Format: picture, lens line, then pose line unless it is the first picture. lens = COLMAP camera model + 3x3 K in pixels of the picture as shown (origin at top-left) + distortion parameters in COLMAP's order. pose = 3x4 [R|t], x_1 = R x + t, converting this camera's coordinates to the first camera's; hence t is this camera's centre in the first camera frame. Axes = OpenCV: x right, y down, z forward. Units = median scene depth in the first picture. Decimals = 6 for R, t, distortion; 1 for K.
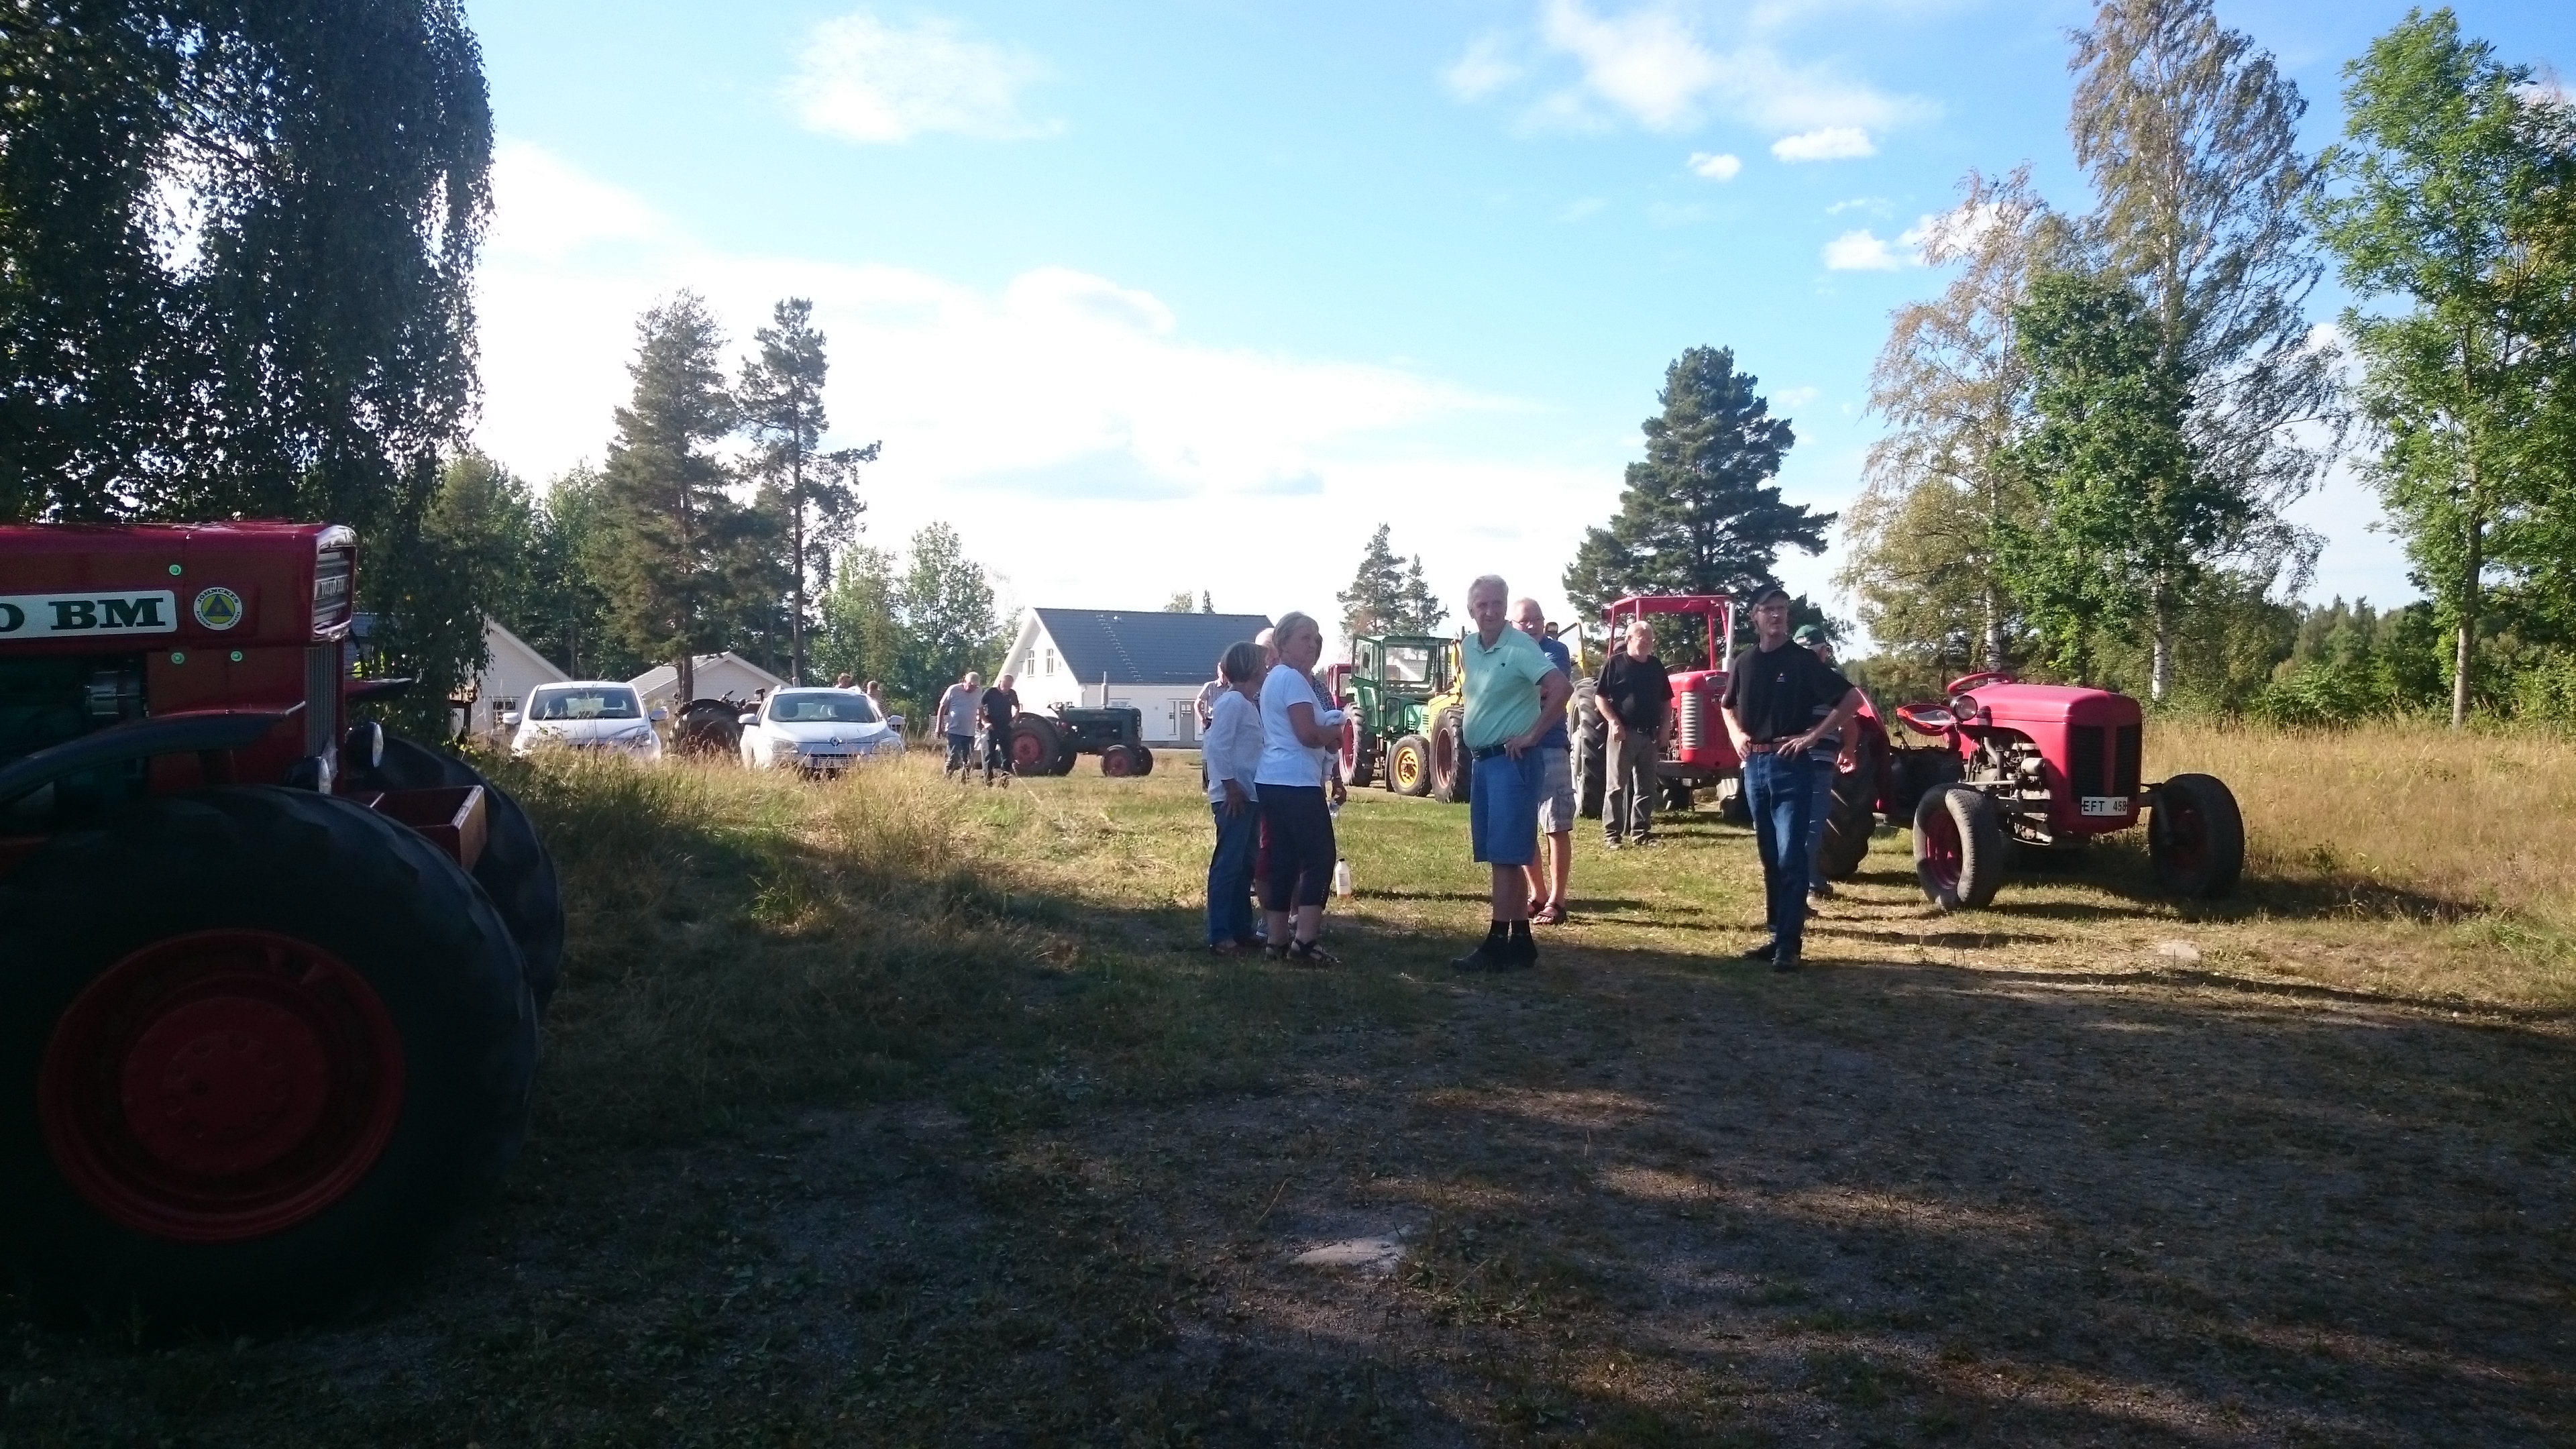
lens RADIAL K [[1841.6, 0, 1288.0], [0, 1841.6, 724.5], [0, 0, 1]] dist [0.005283, -0.004423]
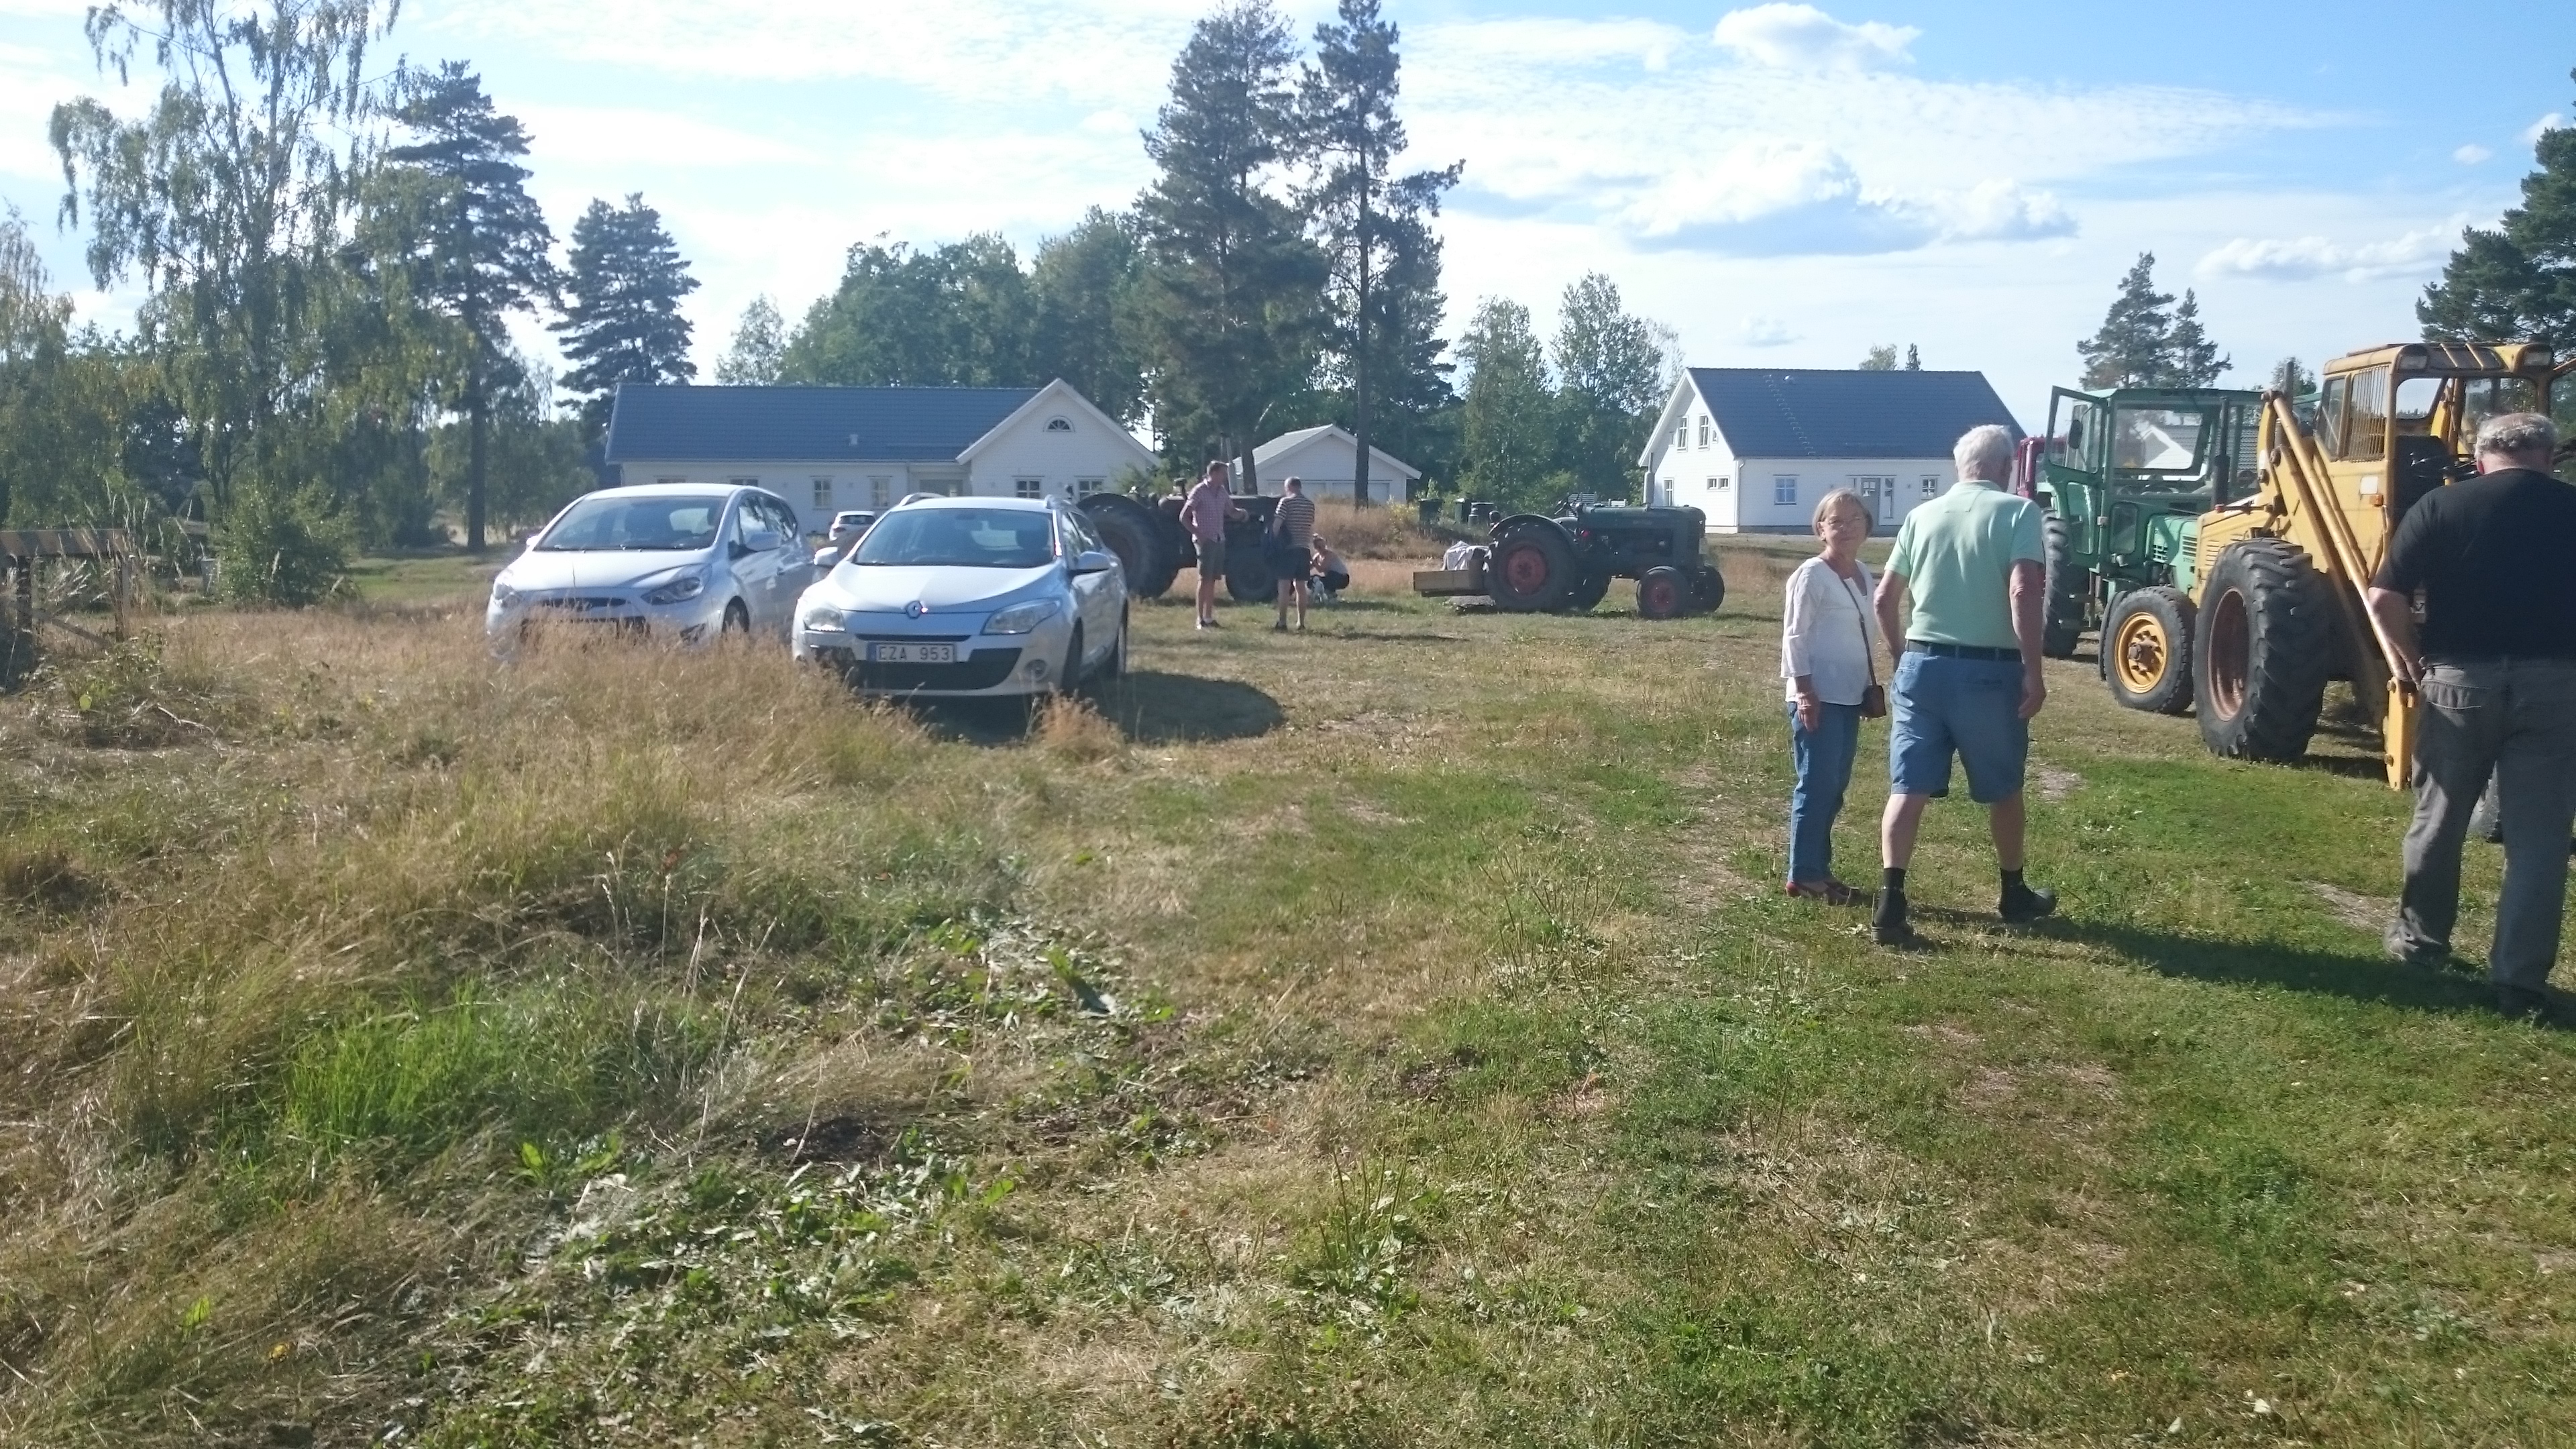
lens RADIAL K [[1841.6, 0, 1288.0], [0, 1841.6, 724.5], [0, 0, 1]] dist [0.005283, -0.004423]
pose [[0.929899, 0.048826, -0.364561, 0.009110], [-0.003283, 0.992213, 0.124512, -0.005283], [0.367801, -0.114587, 0.922817, 0.126783]]
